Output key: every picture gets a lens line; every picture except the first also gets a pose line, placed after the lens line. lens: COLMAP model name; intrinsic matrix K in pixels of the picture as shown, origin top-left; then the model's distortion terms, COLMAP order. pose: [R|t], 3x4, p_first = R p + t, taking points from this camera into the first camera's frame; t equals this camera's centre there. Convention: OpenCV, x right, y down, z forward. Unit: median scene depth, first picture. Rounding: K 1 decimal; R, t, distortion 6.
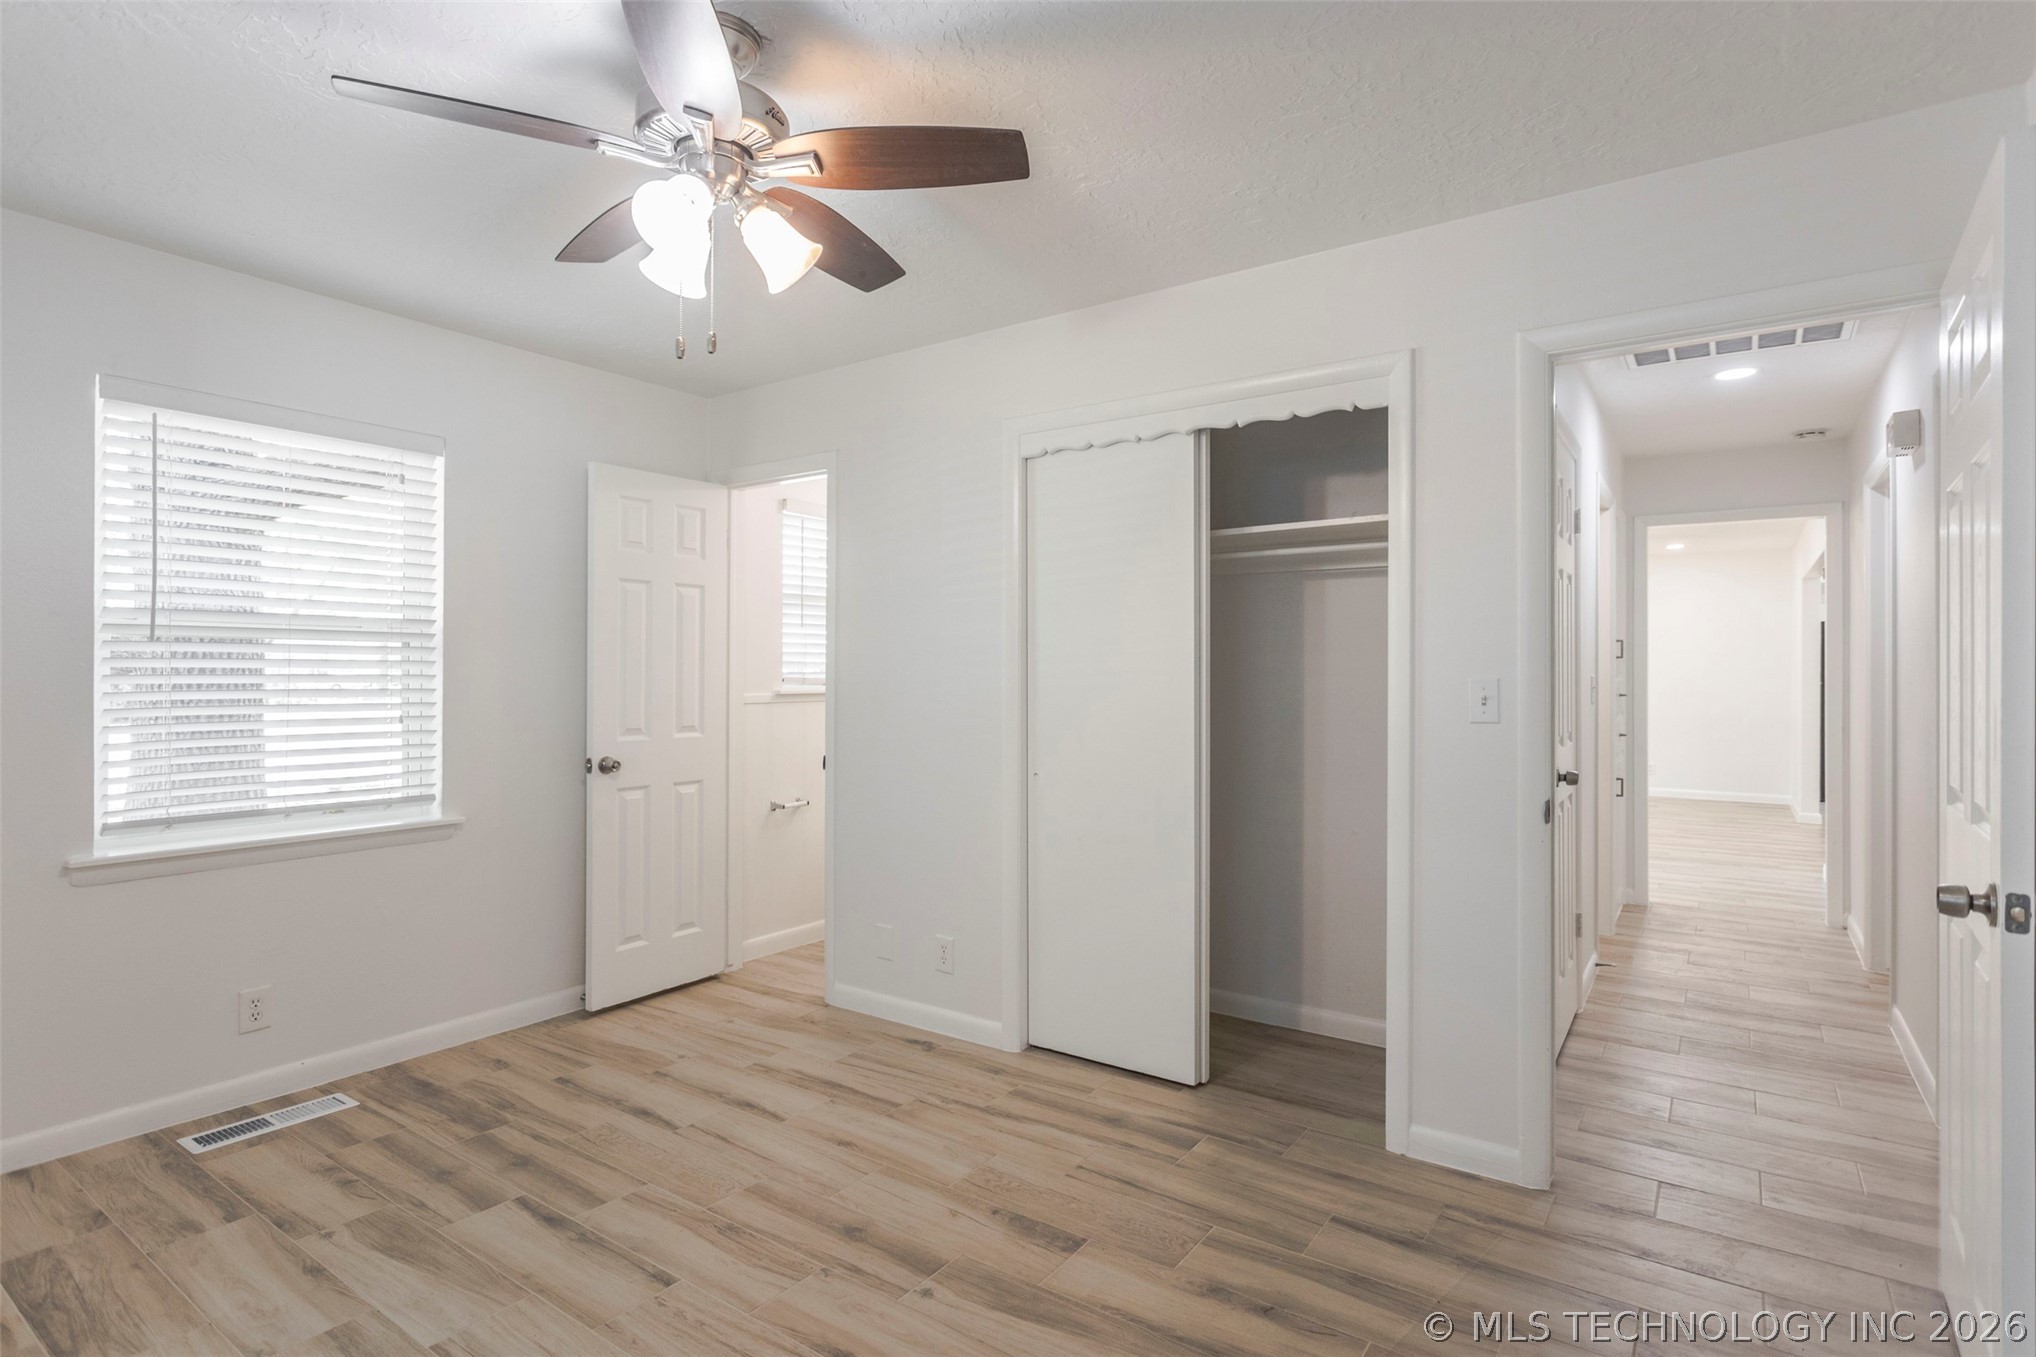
lens RADIAL K [[996.4, 0, 1027.4], [0, 996.4, 678.8], [0, 0, 1]] dist [-0.007632, 0.003052]
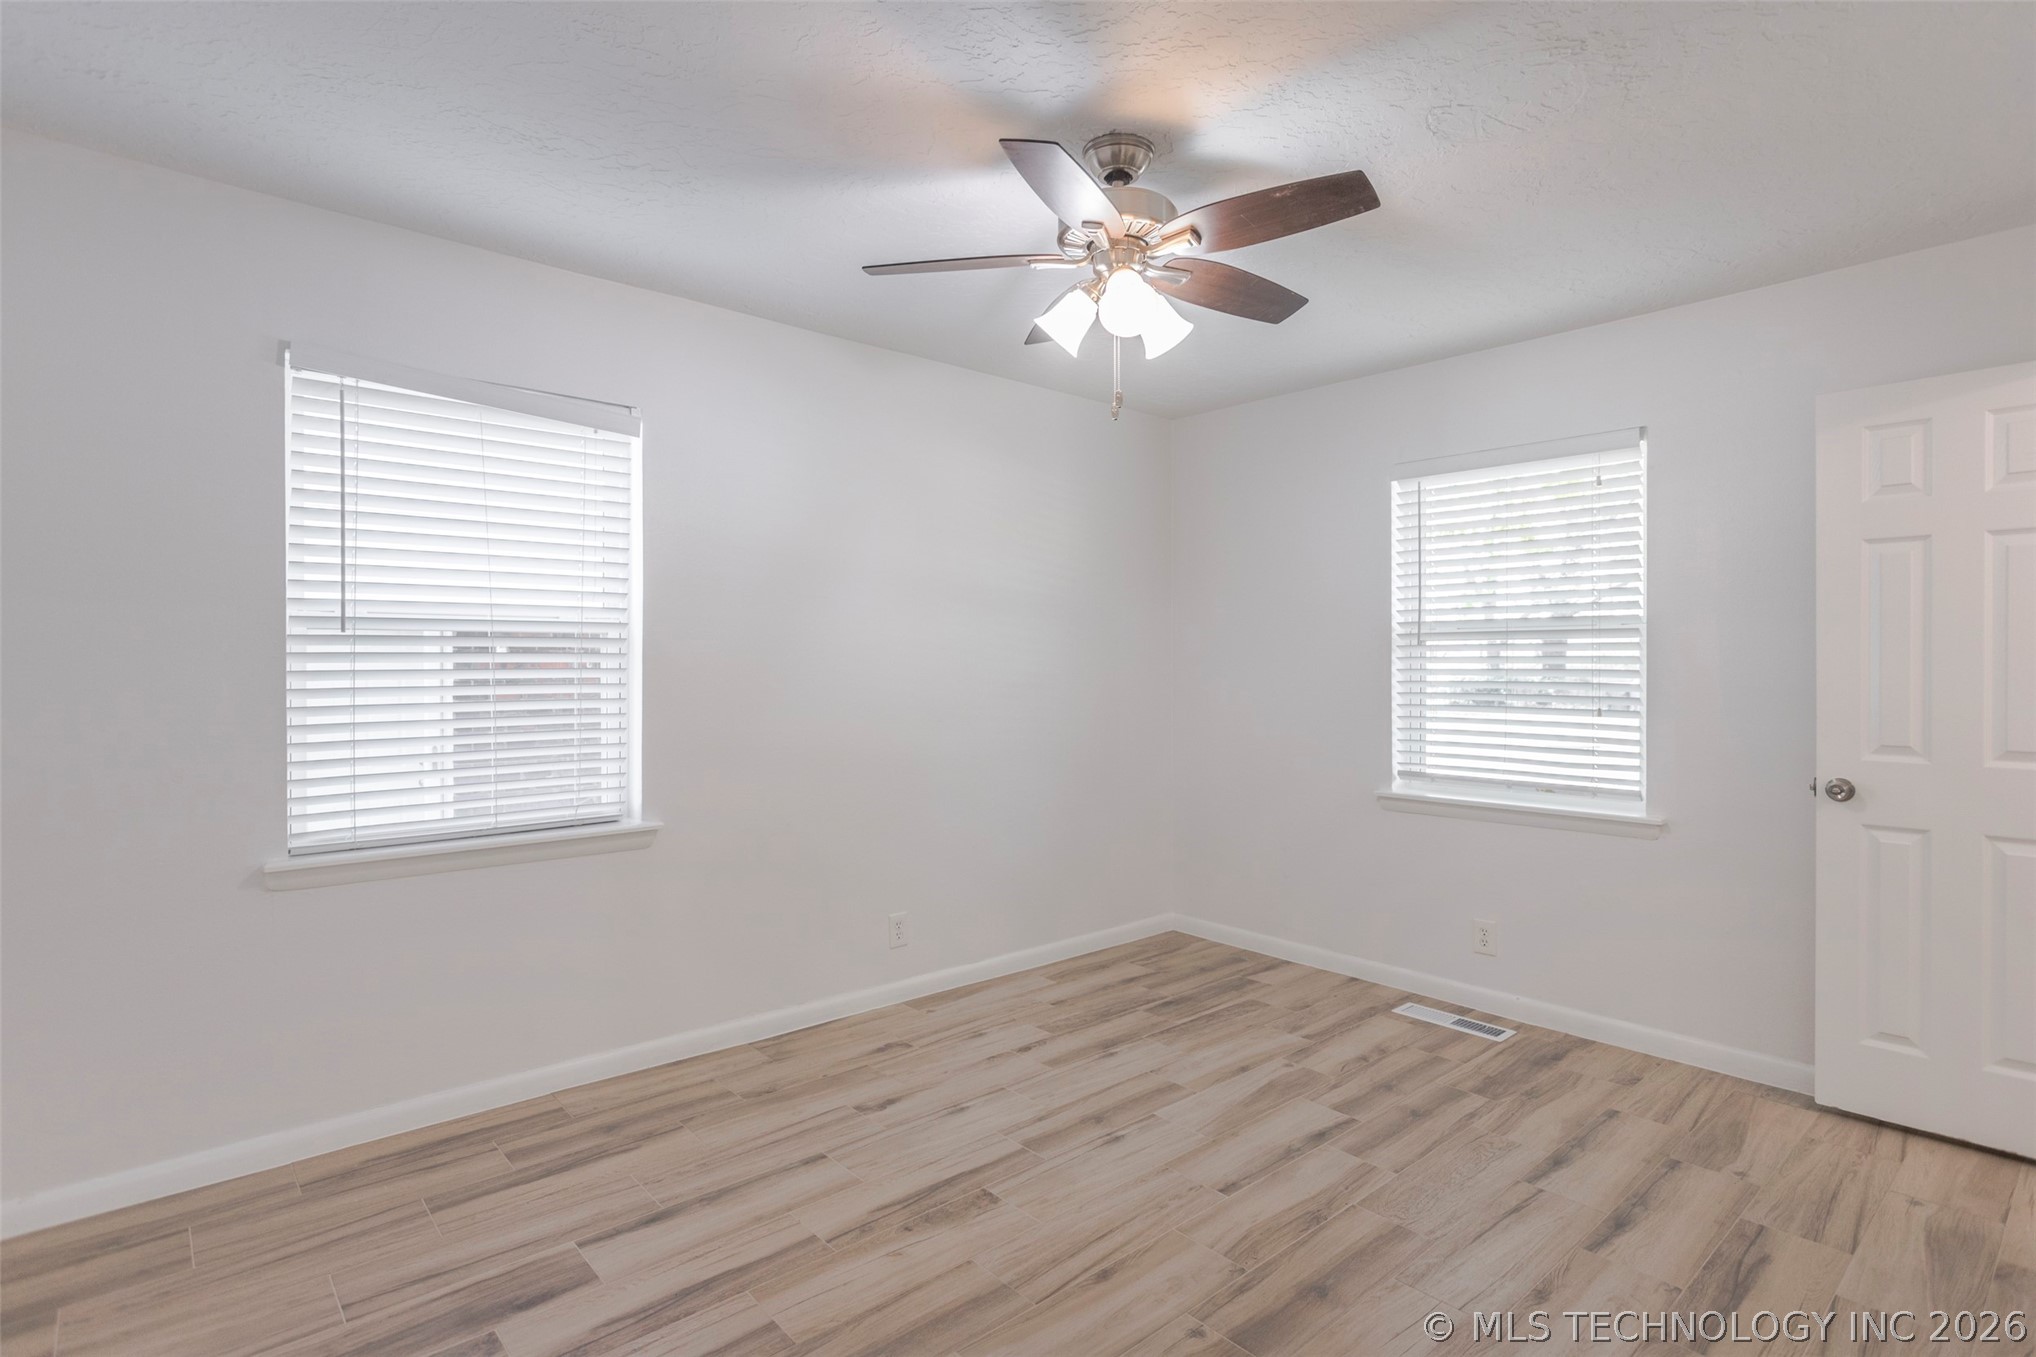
lens RADIAL K [[996.4, 0, 1031.3], [0, 996.4, 690.6], [0, 0, 1]] dist [-0.007632, 0.003052]
pose [[-0.222654, 0.019081, -0.974711, 0.595205], [-0.005008, 0.999773, 0.020716, -0.001665], [0.974885, 0.009493, -0.222508, 0.754640]]
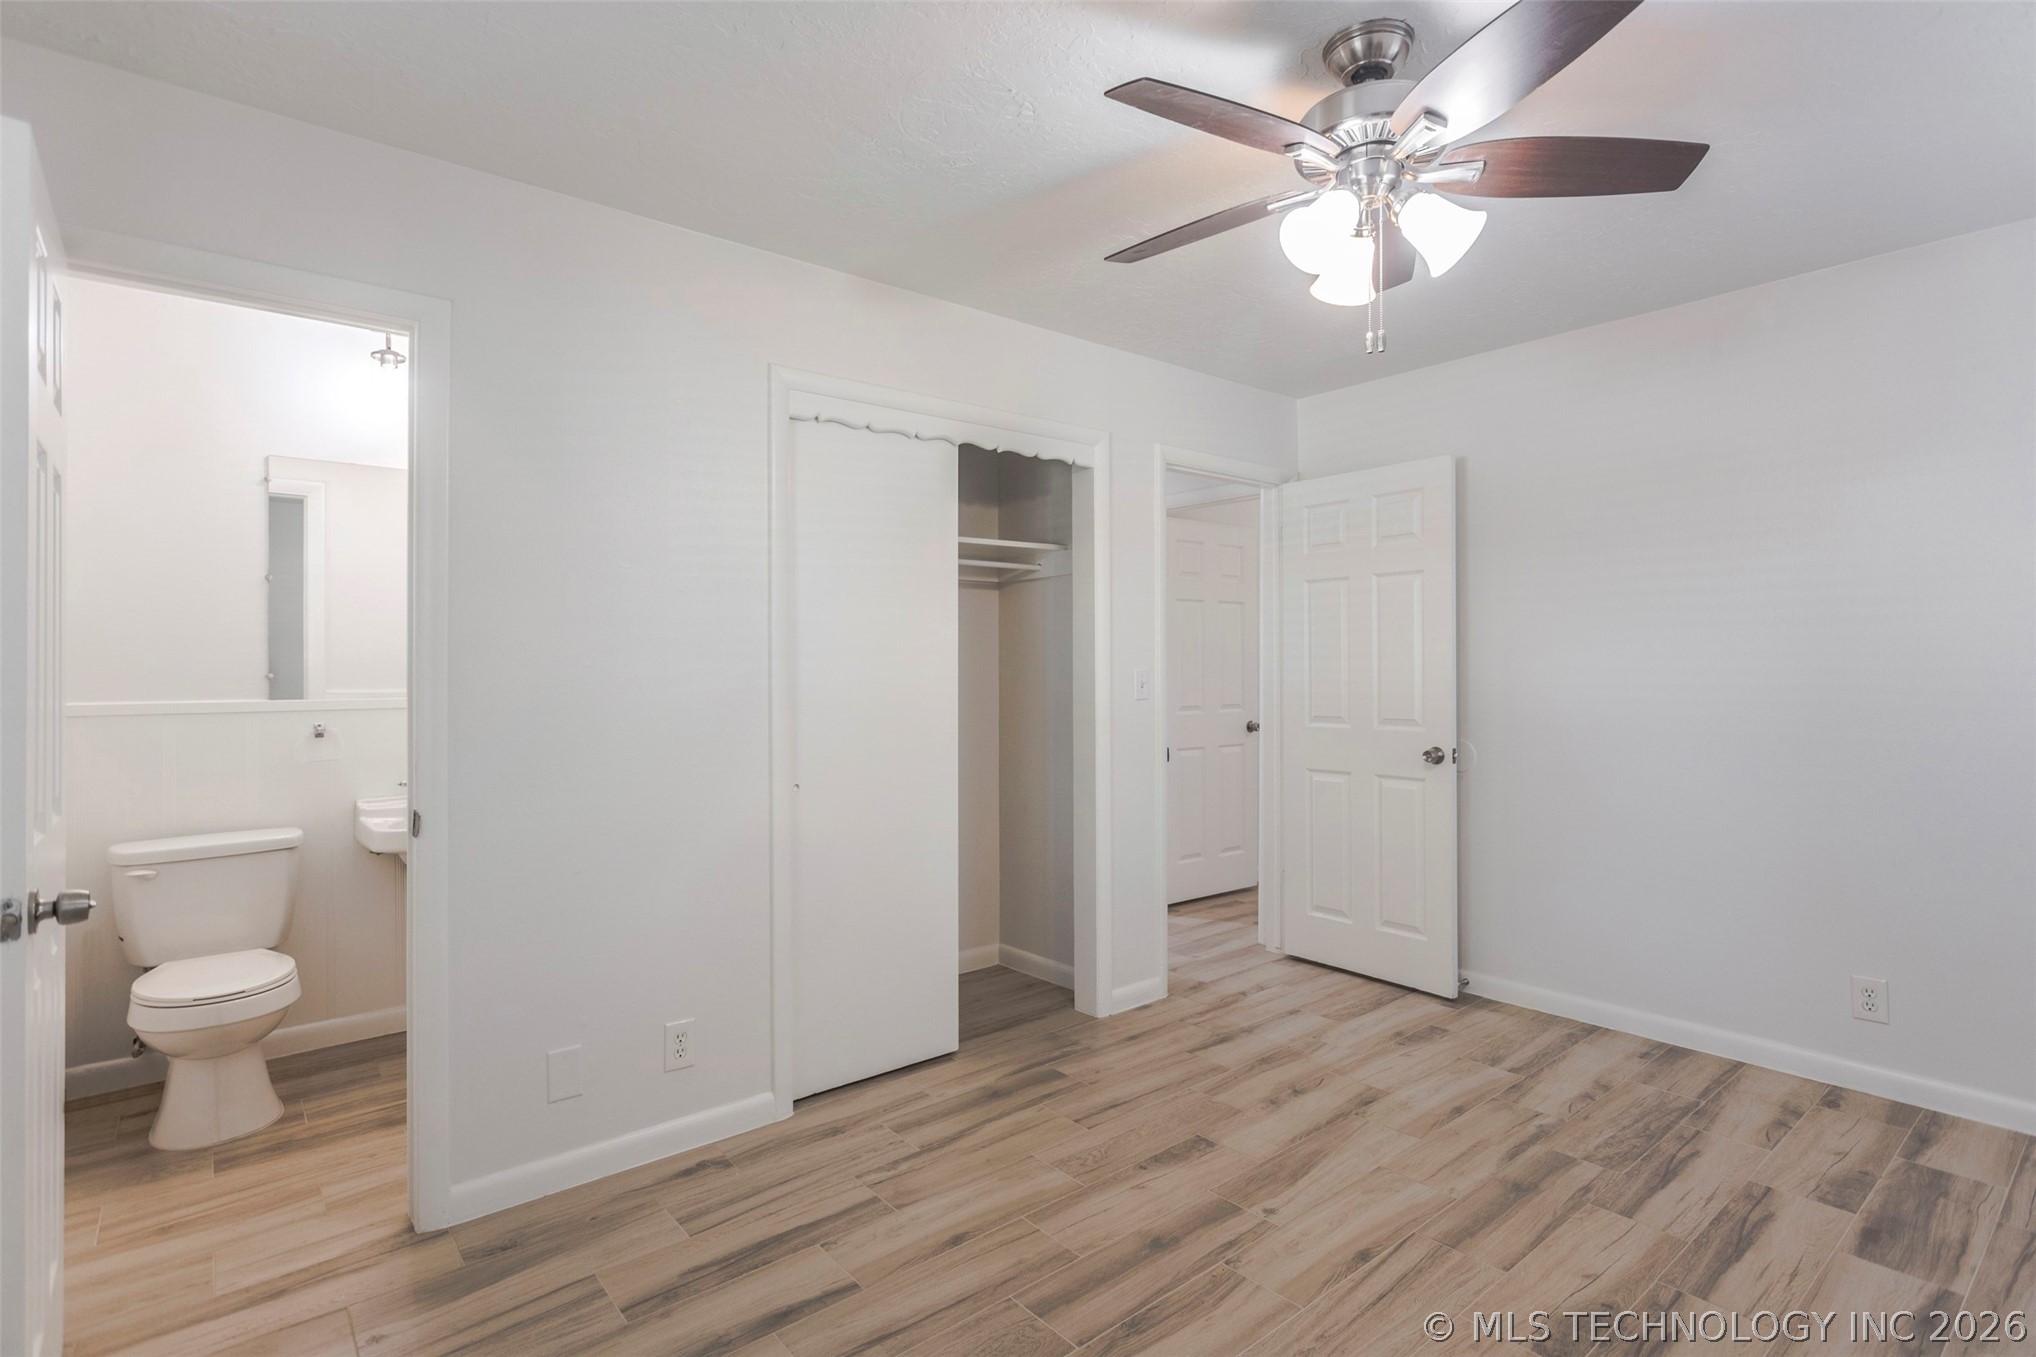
lens RADIAL K [[996.4, 0, 1003.5], [0, 996.4, 680.4], [0, 0, 1]] dist [-0.007632, 0.003052]
pose [[0.279130, -0.018690, 0.960071, -0.915847], [0.008477, 0.999820, 0.016999, -0.011168], [-0.960216, 0.003394, 0.279238, 0.698649]]
